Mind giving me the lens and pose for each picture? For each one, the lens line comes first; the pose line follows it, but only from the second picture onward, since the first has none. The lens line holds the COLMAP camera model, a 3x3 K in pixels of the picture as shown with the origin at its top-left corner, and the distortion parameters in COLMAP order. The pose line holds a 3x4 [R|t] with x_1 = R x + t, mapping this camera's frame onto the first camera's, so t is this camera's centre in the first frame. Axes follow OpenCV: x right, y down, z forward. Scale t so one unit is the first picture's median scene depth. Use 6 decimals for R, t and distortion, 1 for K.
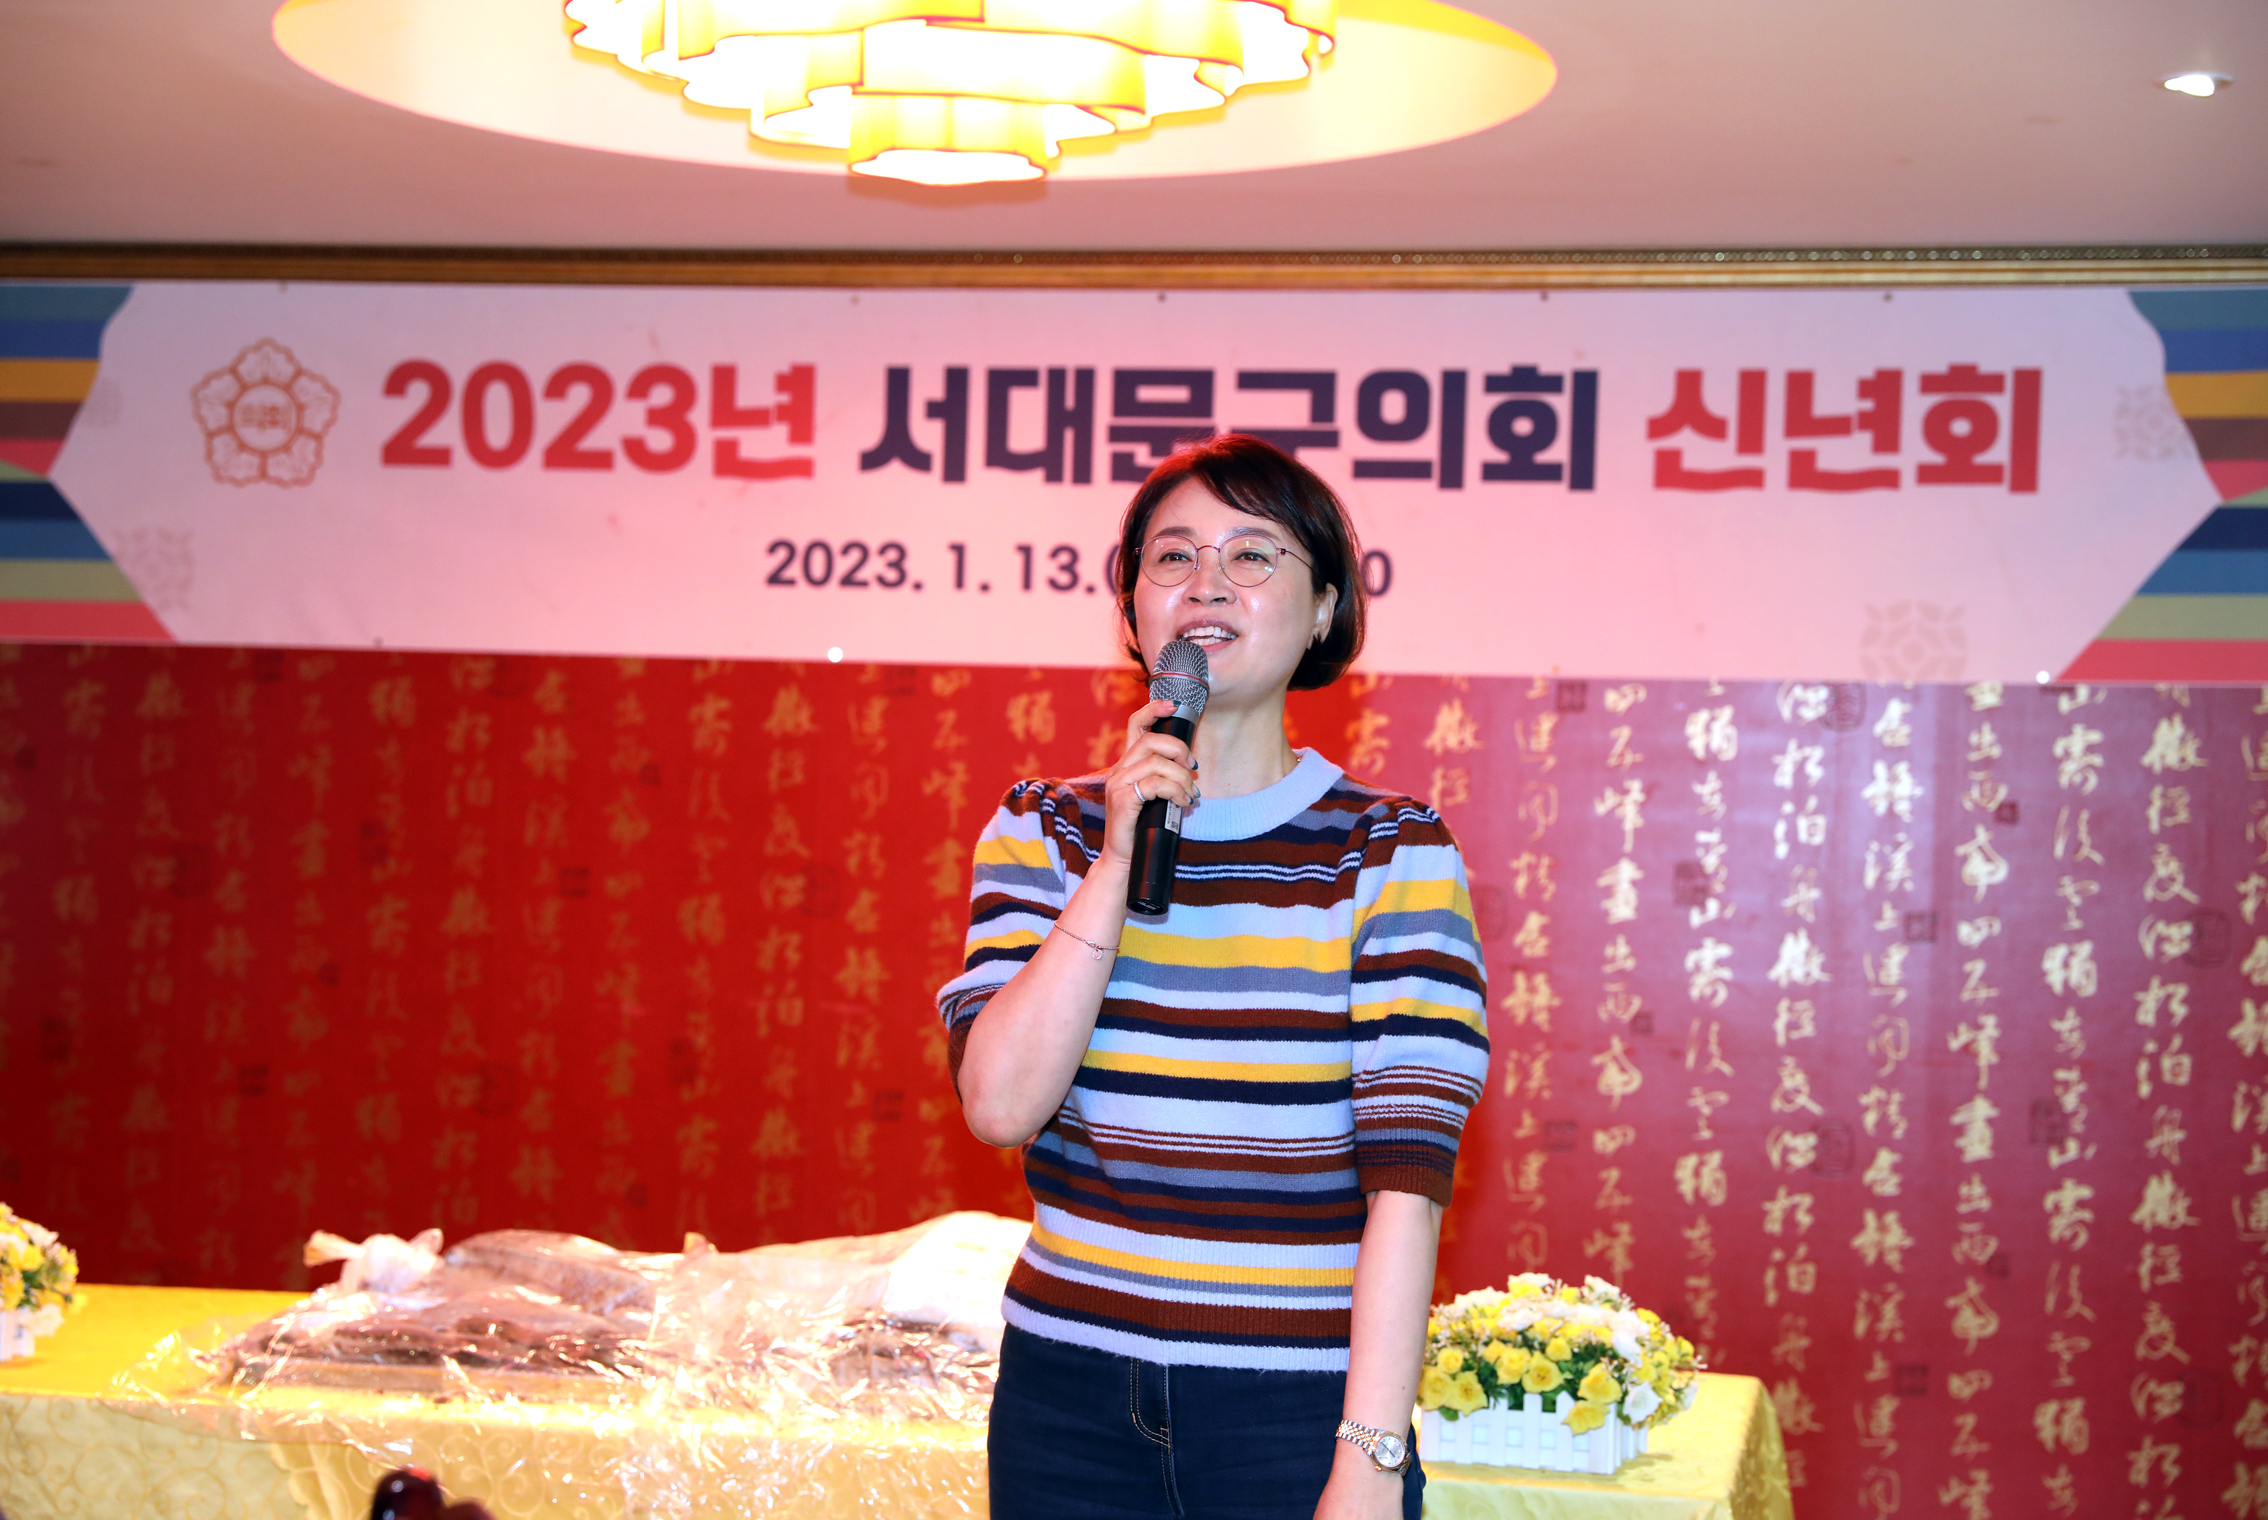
lens RADIAL K [[3791.7, 0, 1114.5], [0, 3791.7, 764.2], [0, 0, 1]] dist [0.141839, 0.153549]
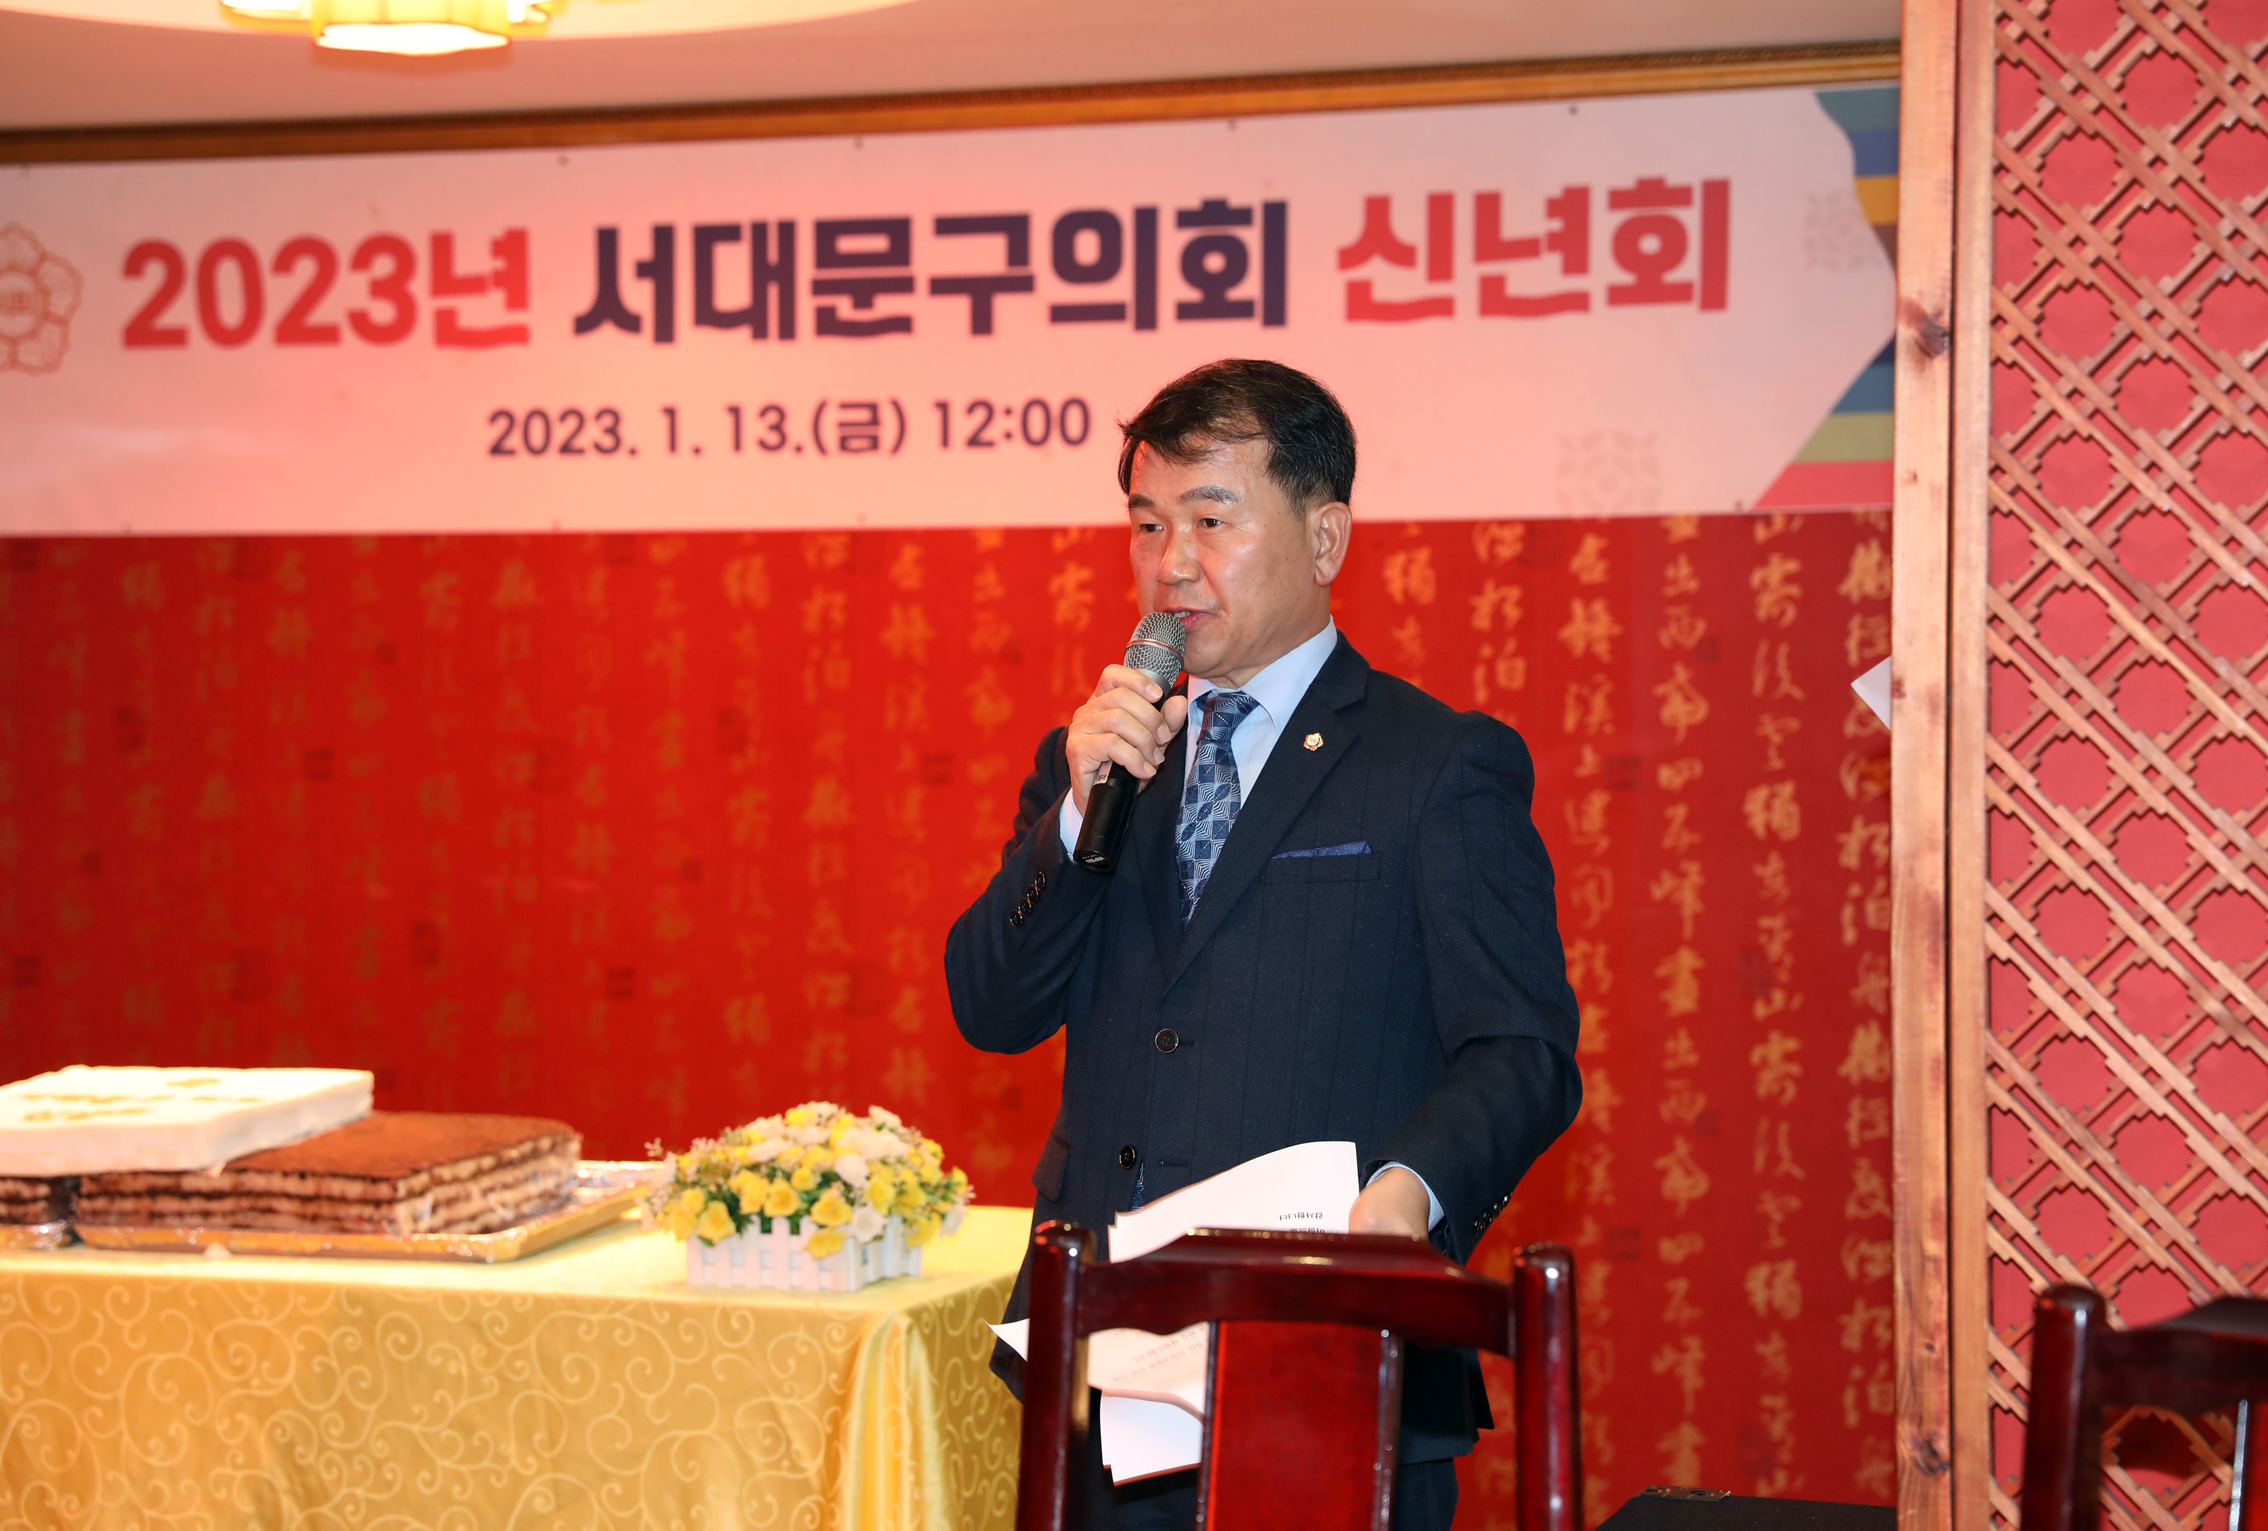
lens RADIAL K [[4205.5, 0, 1134.0], [0, 4205.5, 765.5], [0, 0, 1]] dist [0.200799, 0.007587]
pose [[0.987813, -0.025402, -0.153557, 0.247698], [0.029188, 0.999322, 0.022449, 0.013539], [0.152883, -0.026657, 0.987885, -0.058289]]
